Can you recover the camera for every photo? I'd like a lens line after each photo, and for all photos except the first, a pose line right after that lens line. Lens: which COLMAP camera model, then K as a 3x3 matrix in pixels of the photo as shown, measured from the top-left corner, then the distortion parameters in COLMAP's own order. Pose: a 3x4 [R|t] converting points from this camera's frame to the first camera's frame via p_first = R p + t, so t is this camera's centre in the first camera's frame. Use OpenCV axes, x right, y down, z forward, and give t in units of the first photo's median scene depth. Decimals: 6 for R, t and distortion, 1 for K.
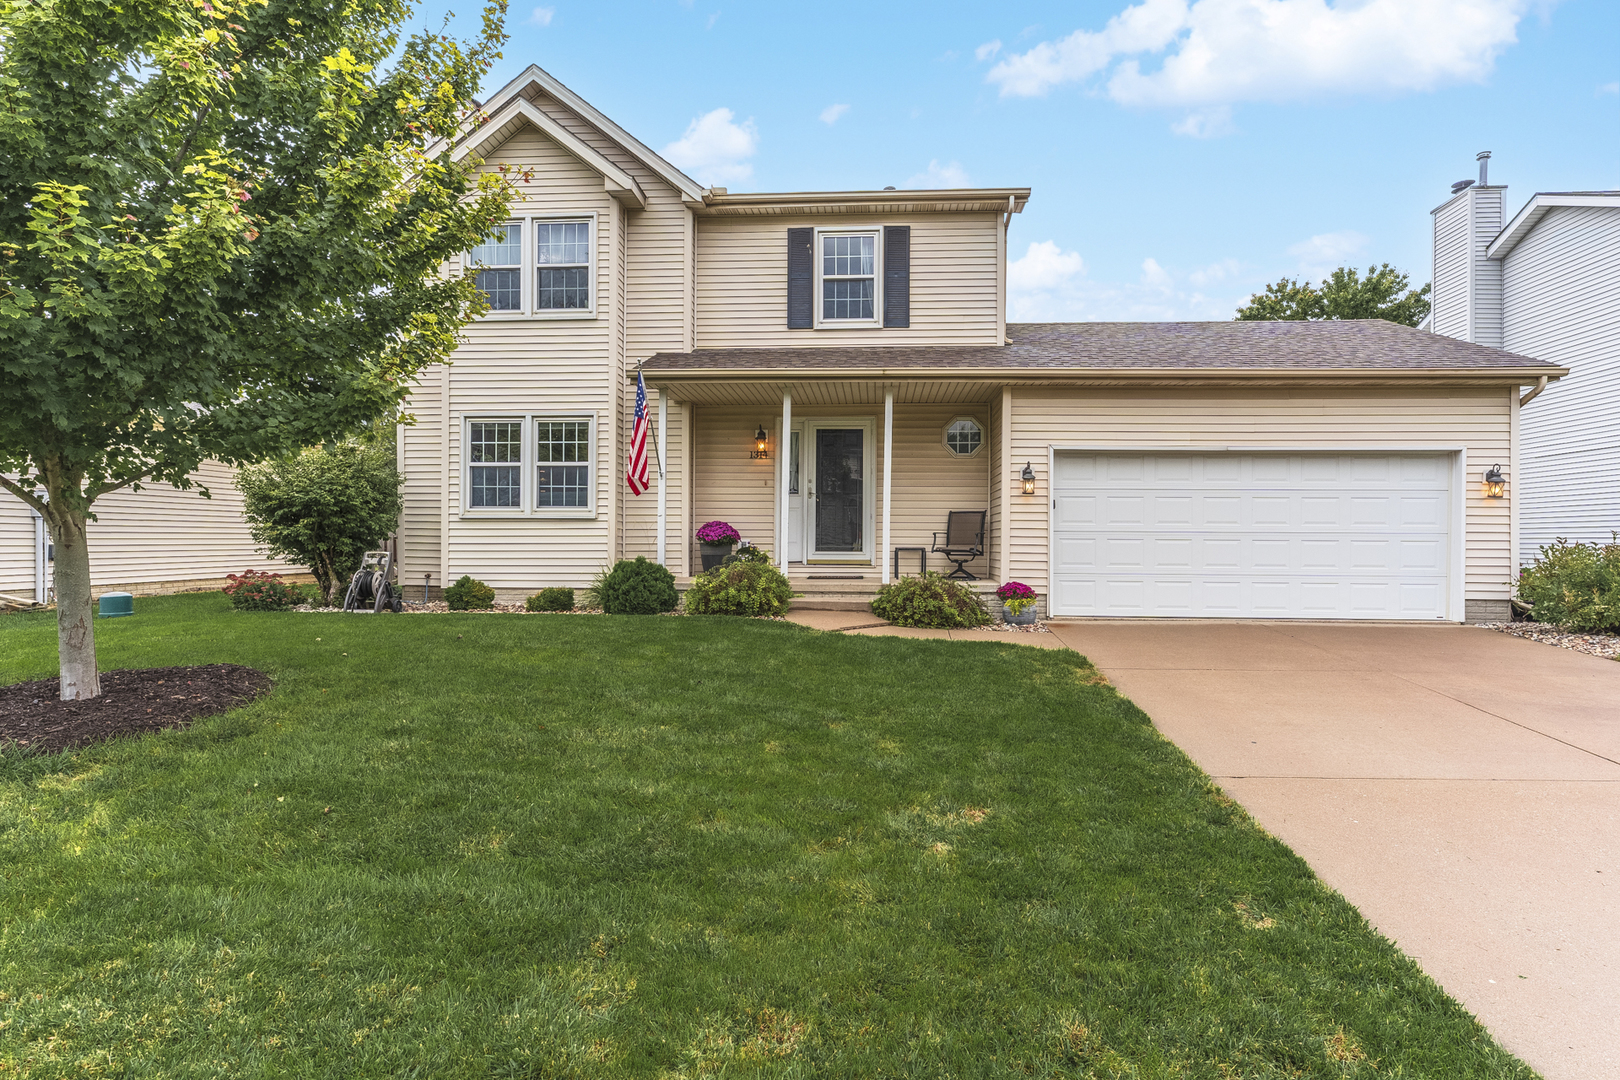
lens RADIAL K [[841.5, 0, 812.3], [0, 841.5, 544.1], [0, 0, 1]] dist [-0.007621, 0.000201]
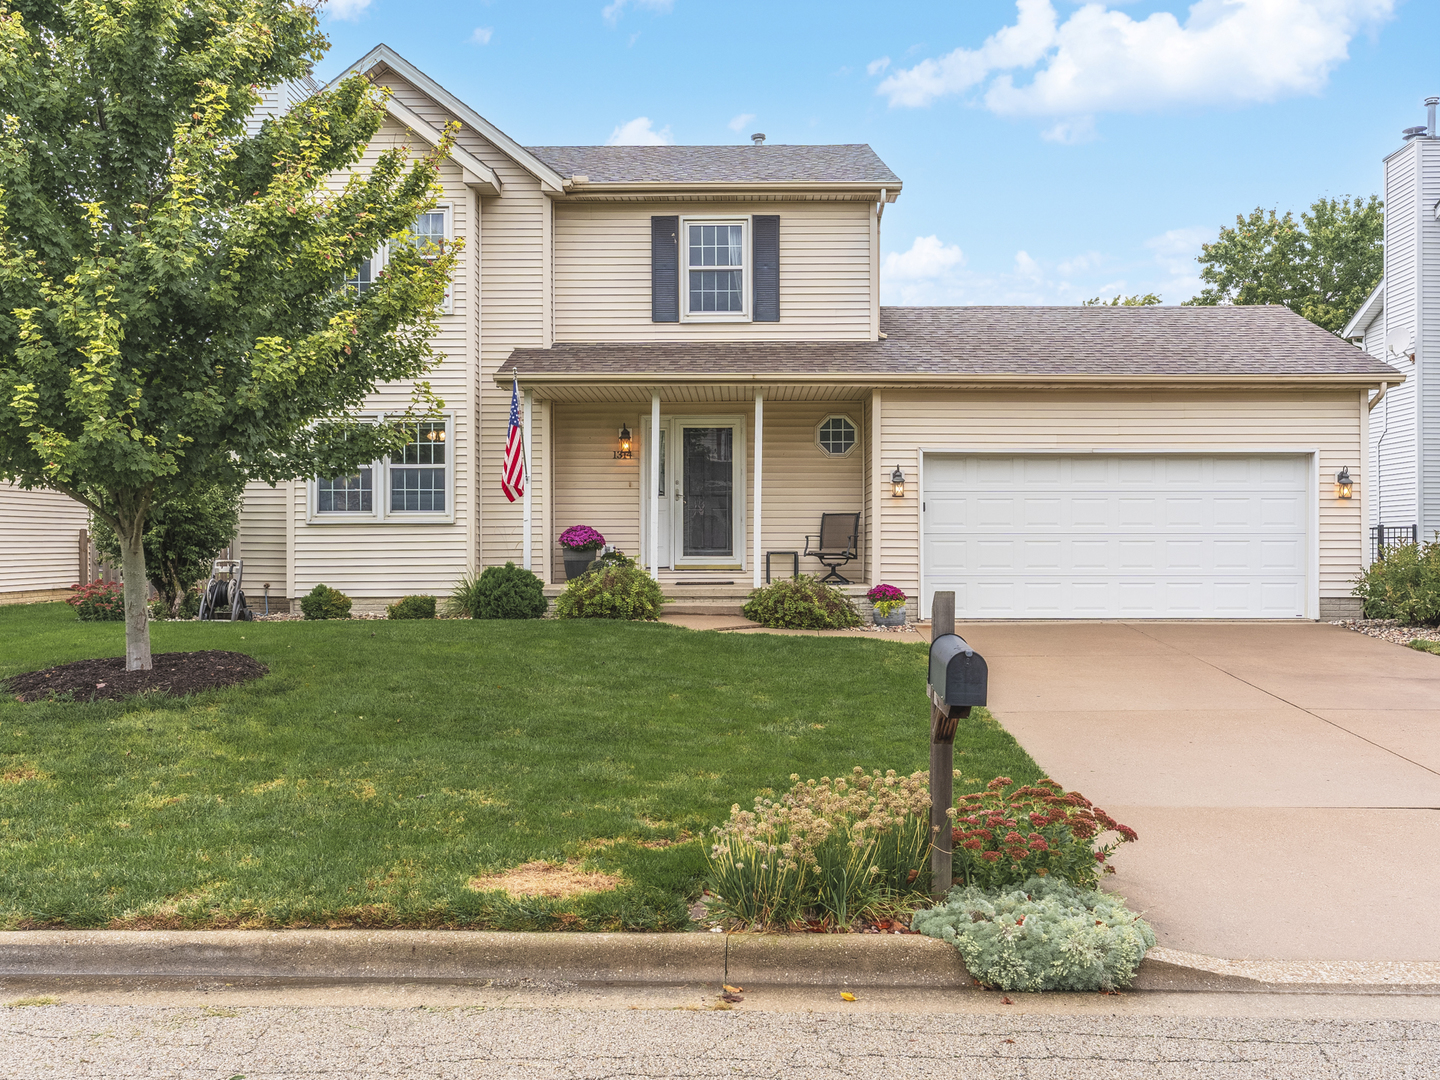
lens RADIAL K [[1133.5, 0, 720.3], [0, 1133.5, 541.6], [0, 0, 1]] dist [0.010429, 0.004254]
pose [[0.998469, -0.007270, 0.054831, -0.026363], [0.007663, 0.999946, -0.006953, 0.001372], [-0.054777, 0.007363, 0.998471, -0.300698]]
